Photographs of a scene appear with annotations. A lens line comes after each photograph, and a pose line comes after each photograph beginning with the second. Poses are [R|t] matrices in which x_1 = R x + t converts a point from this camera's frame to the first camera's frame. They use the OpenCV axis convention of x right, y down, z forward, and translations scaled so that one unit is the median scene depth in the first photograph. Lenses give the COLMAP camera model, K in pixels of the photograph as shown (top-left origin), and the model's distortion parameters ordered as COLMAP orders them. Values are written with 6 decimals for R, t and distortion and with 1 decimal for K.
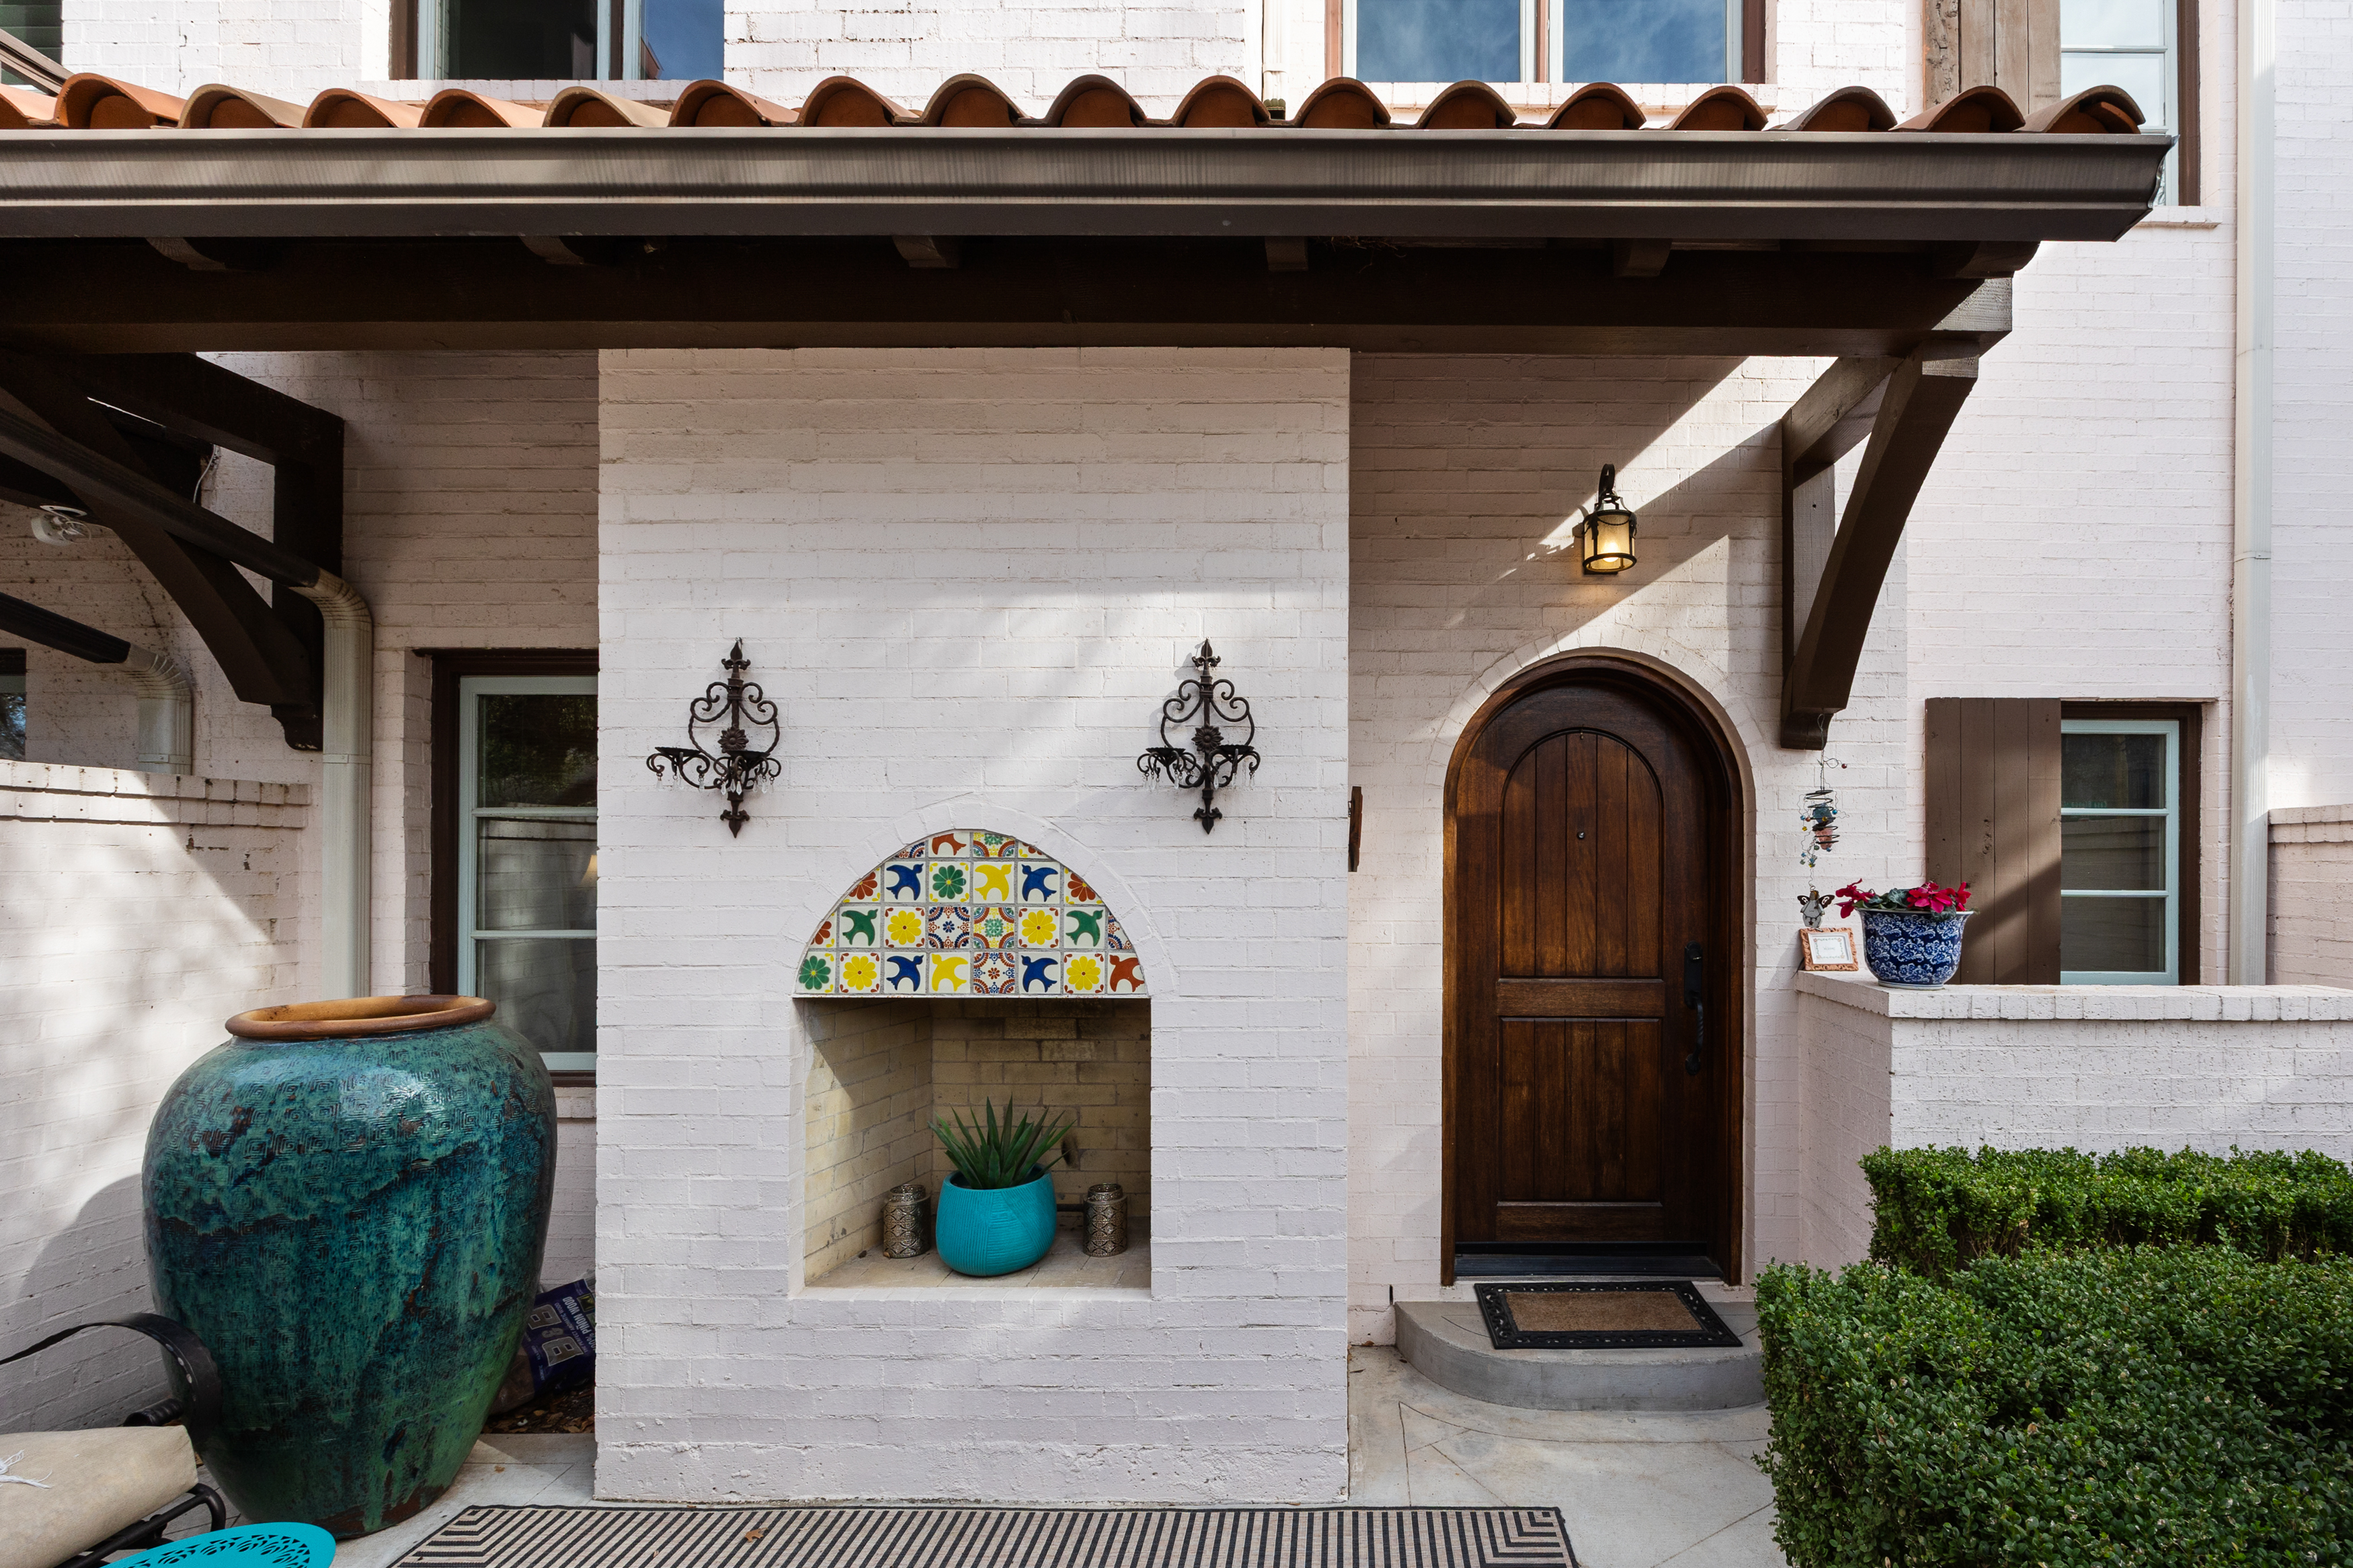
lens RADIAL K [[1028.3, 0, 1327.4], [0, 1028.3, 865.4], [0, 0, 1]] dist [-0.000936, 0.000008]
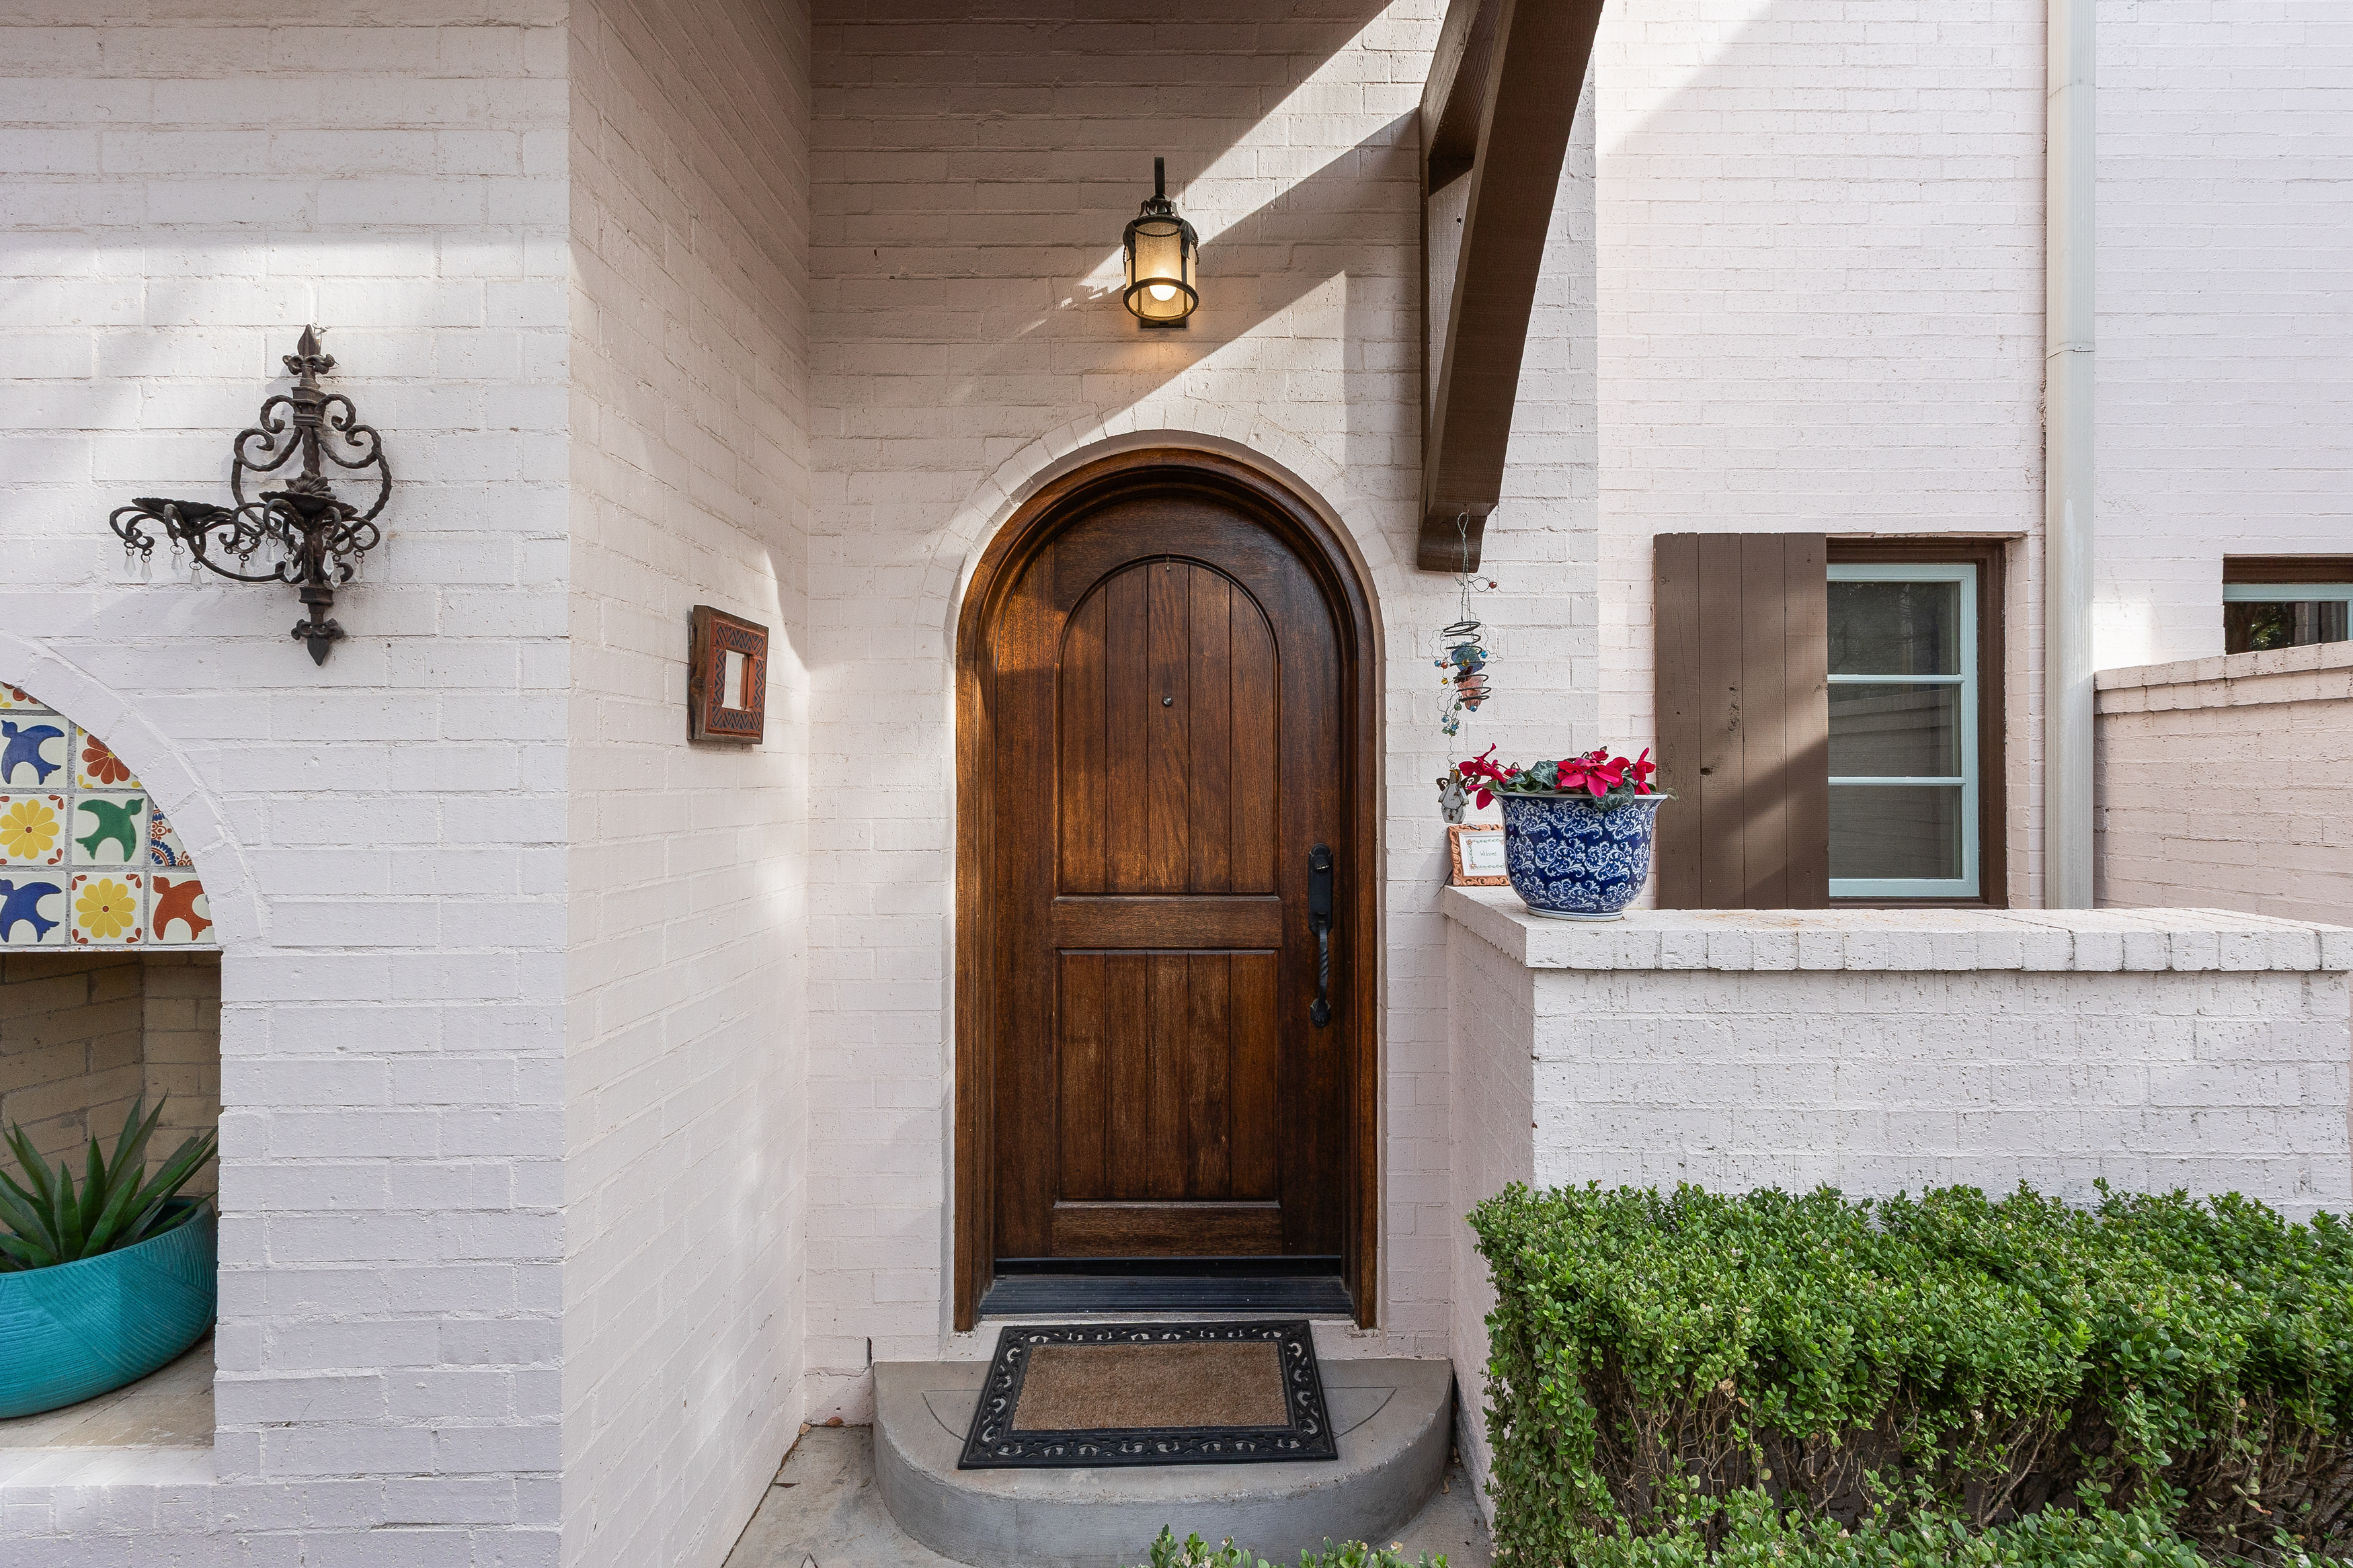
lens RADIAL K [[925.3, 0, 1189.5], [0, 925.3, 767.3], [0, 0, 1]] dist [0.005021, 0.000747]
pose [[0.999984, -0.005742, -0.000003, 0.302813], [0.005742, 0.999950, -0.008225, 0.027609], [0.000050, 0.008224, 0.999966, 0.390950]]
